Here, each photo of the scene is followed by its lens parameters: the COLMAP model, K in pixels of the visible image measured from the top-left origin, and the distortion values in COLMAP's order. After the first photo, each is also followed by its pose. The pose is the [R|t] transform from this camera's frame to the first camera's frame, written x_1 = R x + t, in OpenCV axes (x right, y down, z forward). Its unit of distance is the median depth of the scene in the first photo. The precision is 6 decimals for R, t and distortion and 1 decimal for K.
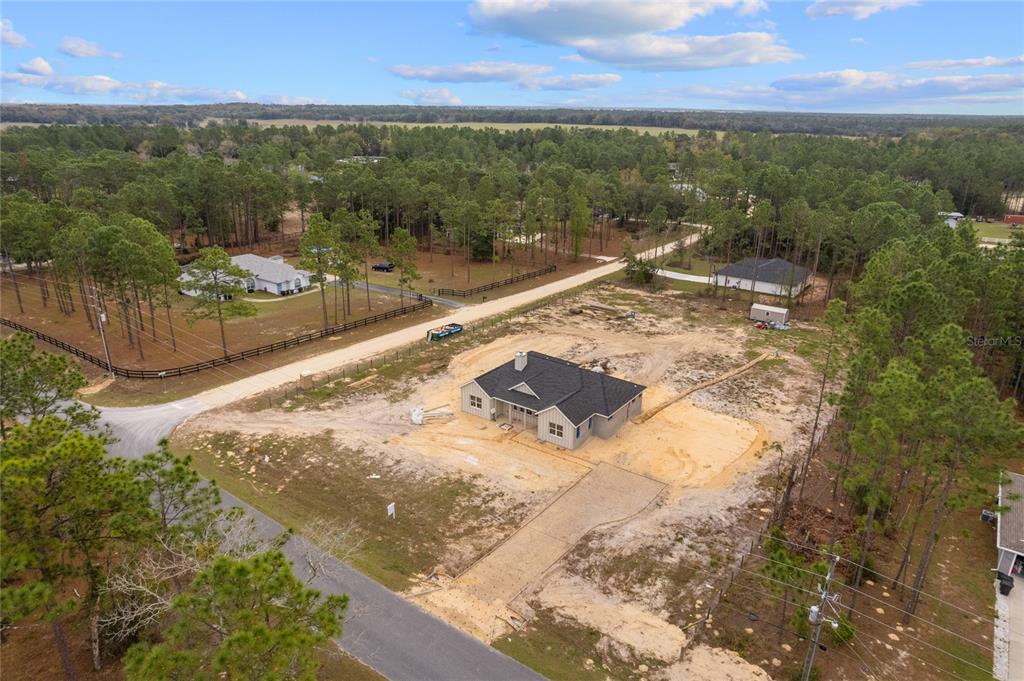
lens RADIAL K [[644.6, 0, 516.1], [0, 644.6, 345.9], [0, 0, 1]] dist [-0.042176, 0.020643]
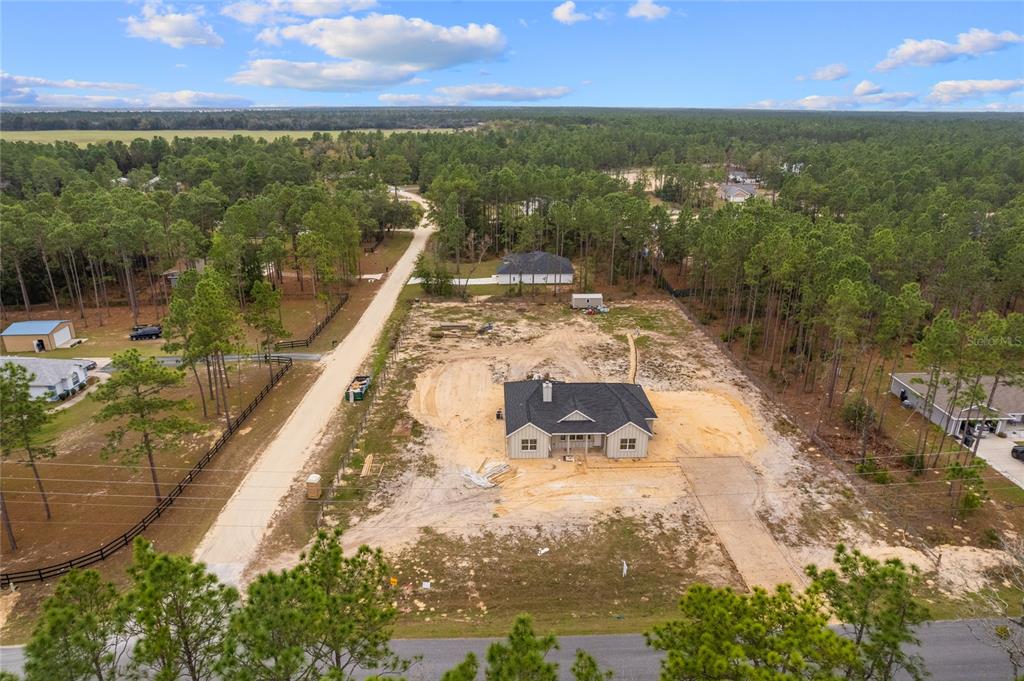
lens RADIAL K [[644.6, 0, 511.0], [0, 644.6, 342.0], [0, 0, 1]] dist [-0.042176, 0.020643]
pose [[0.792150, -0.219361, 0.569543, -0.411064], [0.219899, 0.973084, 0.068938, -0.093058], [-0.569336, 0.070633, 0.819065, 0.143827]]
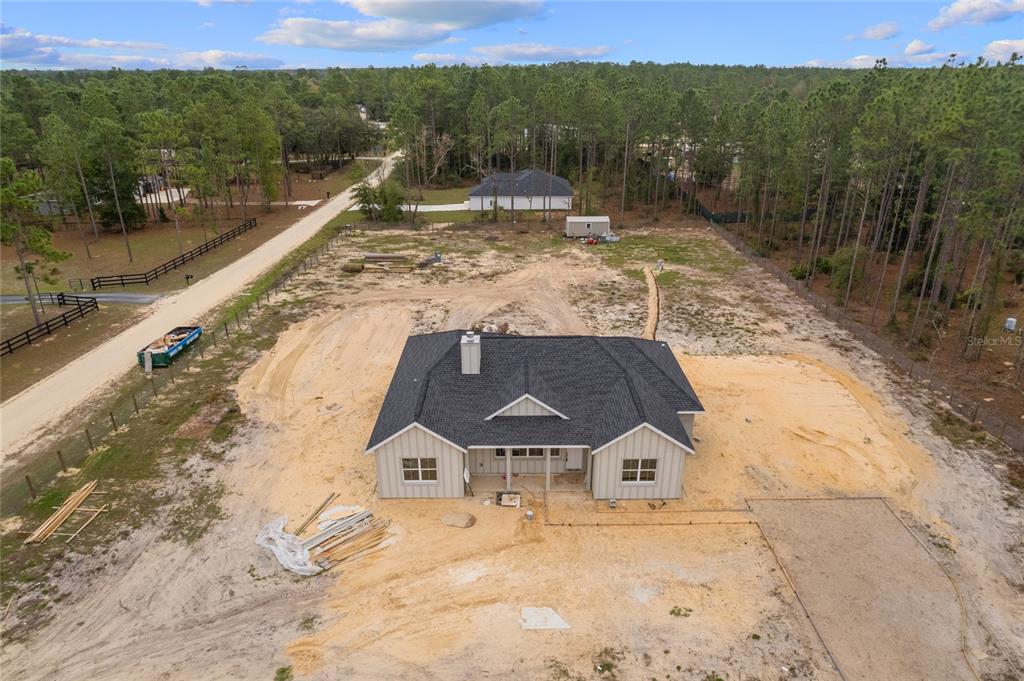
lens RADIAL K [[644.6, 0, 513.4], [0, 644.6, 344.0], [0, 0, 1]] dist [-0.042176, 0.020643]
pose [[0.807281, -0.244855, 0.536976, -0.153885], [0.216518, 0.969305, 0.116483, -0.022608], [-0.549015, 0.022231, 0.835517, 0.407385]]
